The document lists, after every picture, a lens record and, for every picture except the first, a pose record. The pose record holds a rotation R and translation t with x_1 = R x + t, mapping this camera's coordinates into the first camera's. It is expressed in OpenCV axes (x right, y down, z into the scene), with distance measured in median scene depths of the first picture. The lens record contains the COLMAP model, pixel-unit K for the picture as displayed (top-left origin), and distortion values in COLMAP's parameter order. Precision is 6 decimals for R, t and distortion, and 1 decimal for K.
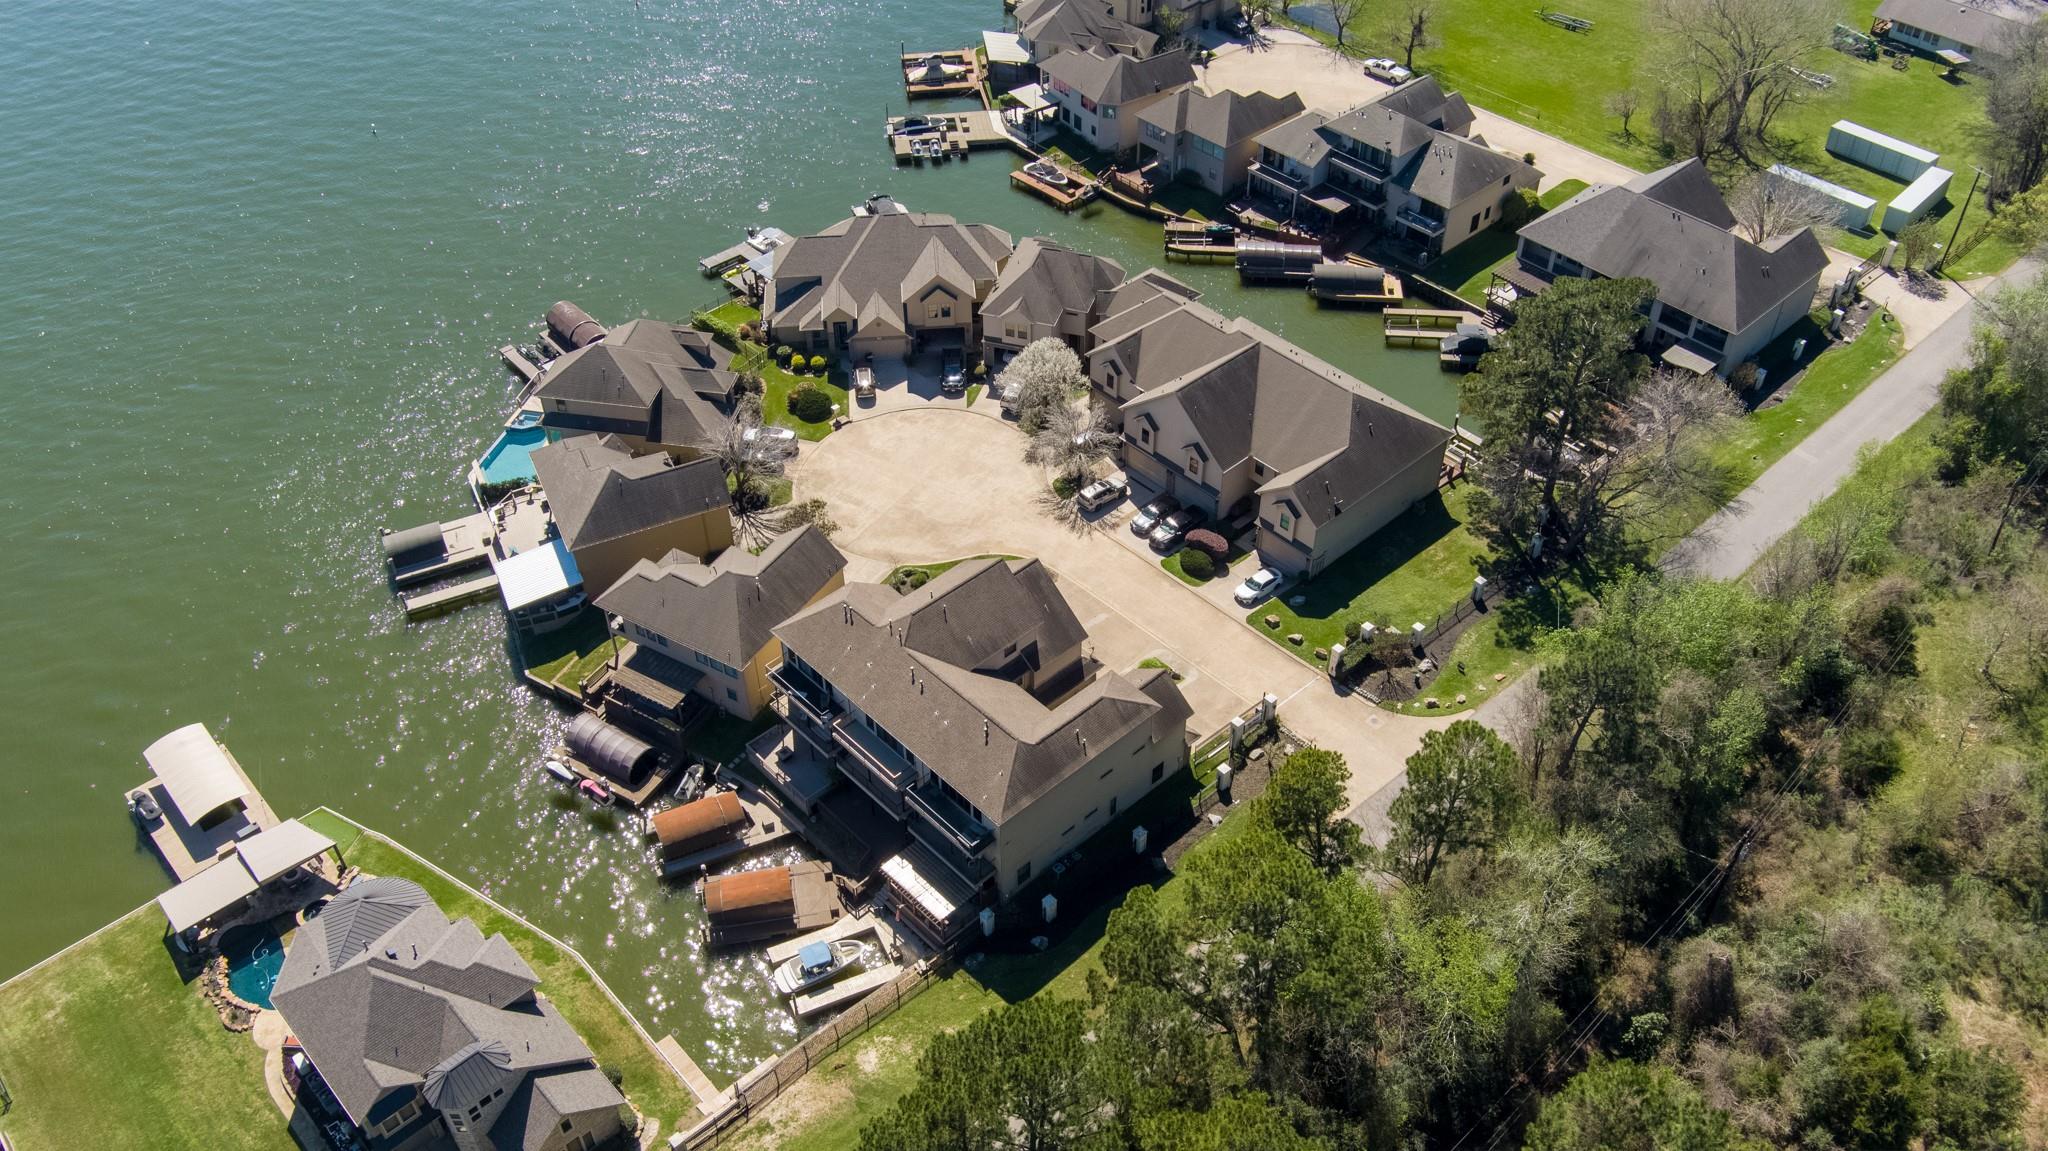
lens RADIAL K [[1659.2, 0, 1024.0], [0, 1659.2, 575.5], [0, 0, 1]] dist [-0.048658, 0.002245]
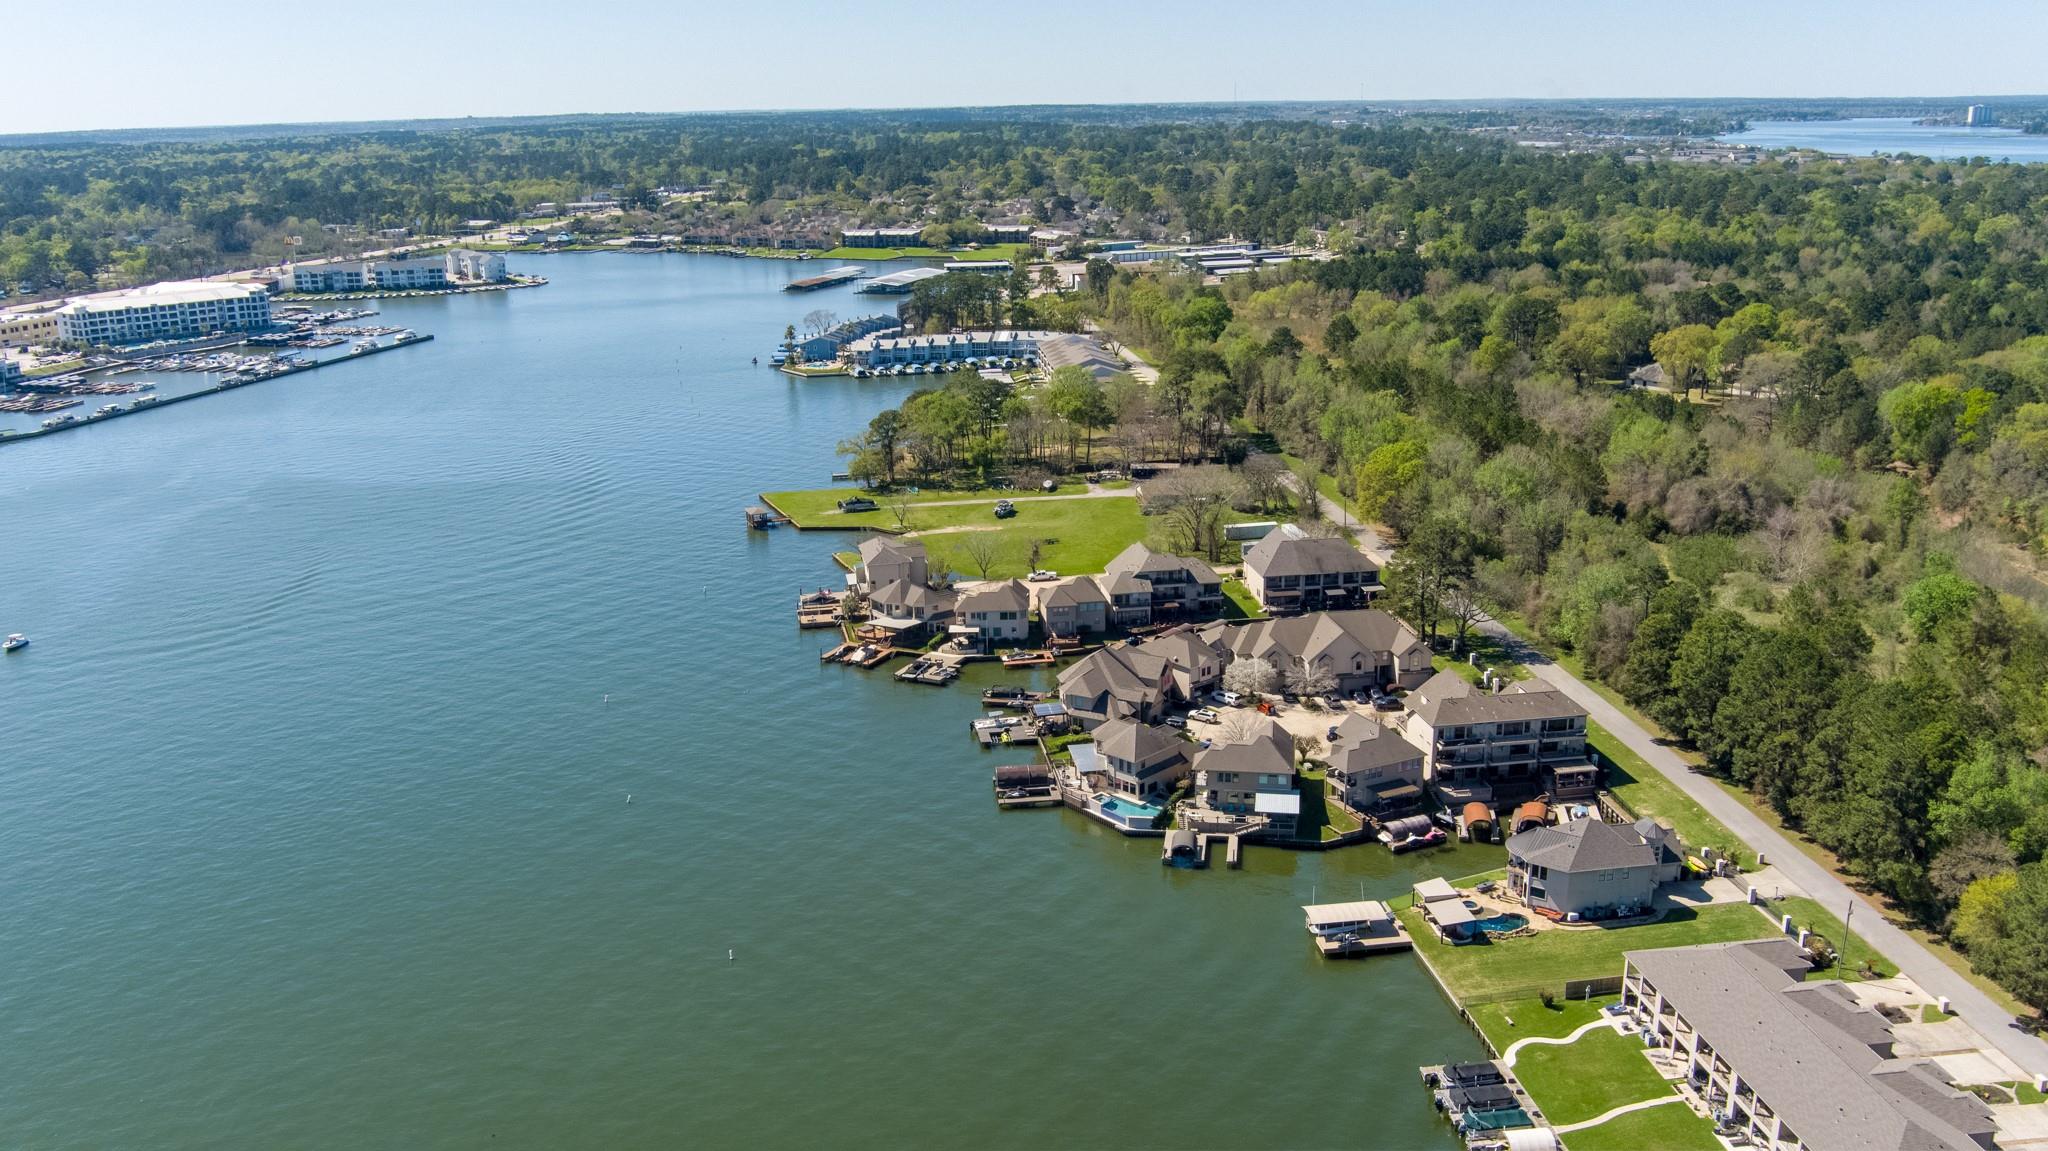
lens RADIAL K [[1659.2, 0, 1024.0], [0, 1659.2, 575.5], [0, 0, 1]] dist [-0.048658, 0.002245]
pose [[0.552741, -0.231965, 0.800418, -1.474237], [0.571495, 0.804559, -0.161490, -0.053890], [-0.606524, 0.546697, 0.577279, 0.028009]]
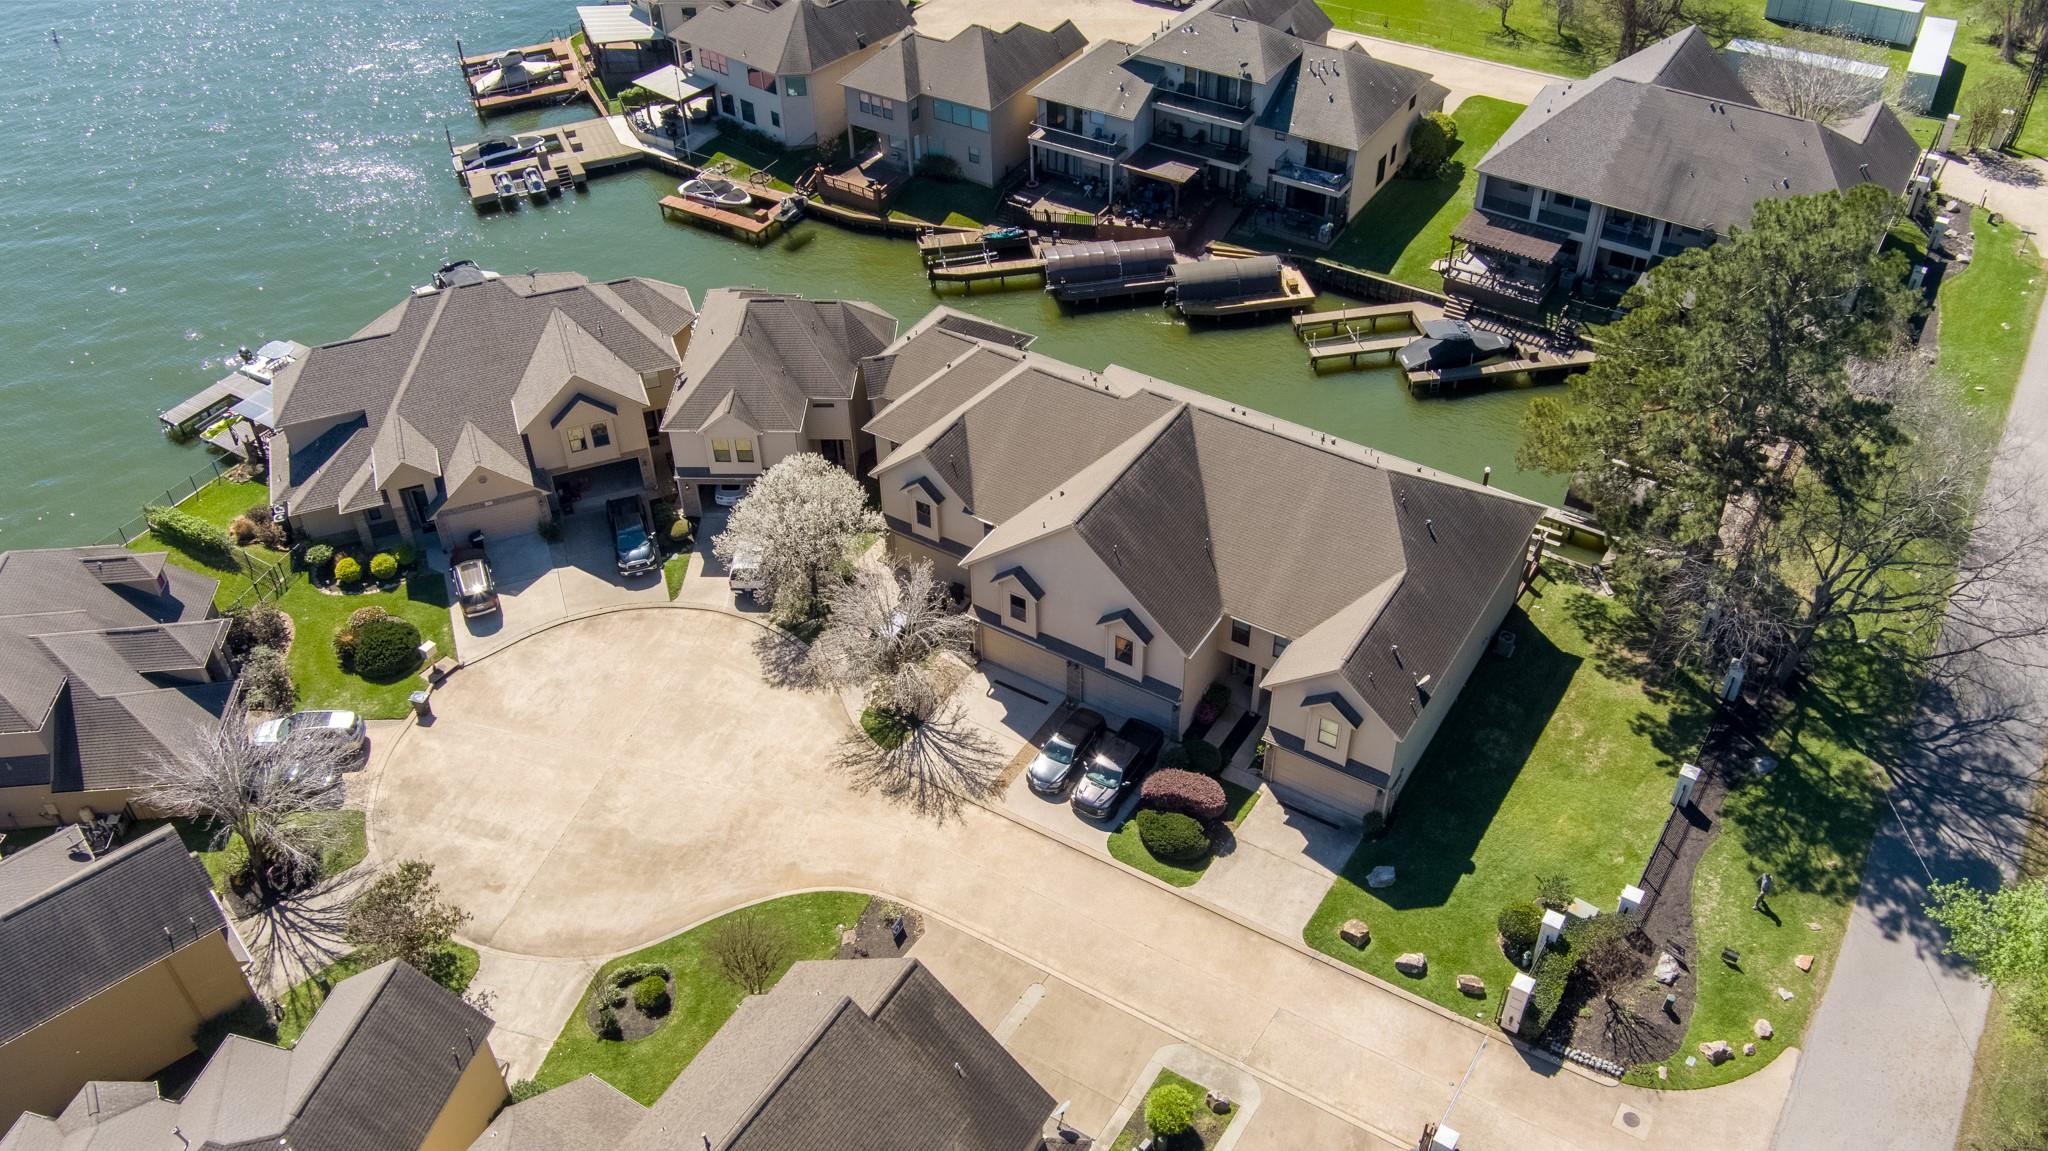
lens RADIAL K [[1659.2, 0, 1024.0], [0, 1659.2, 575.5], [0, 0, 1]] dist [-0.048658, 0.002245]
pose [[0.965223, -0.178797, 0.190727, -0.023413], [0.184630, 0.982721, -0.013114, -0.077506], [-0.185087, 0.047872, 0.981555, 0.415195]]
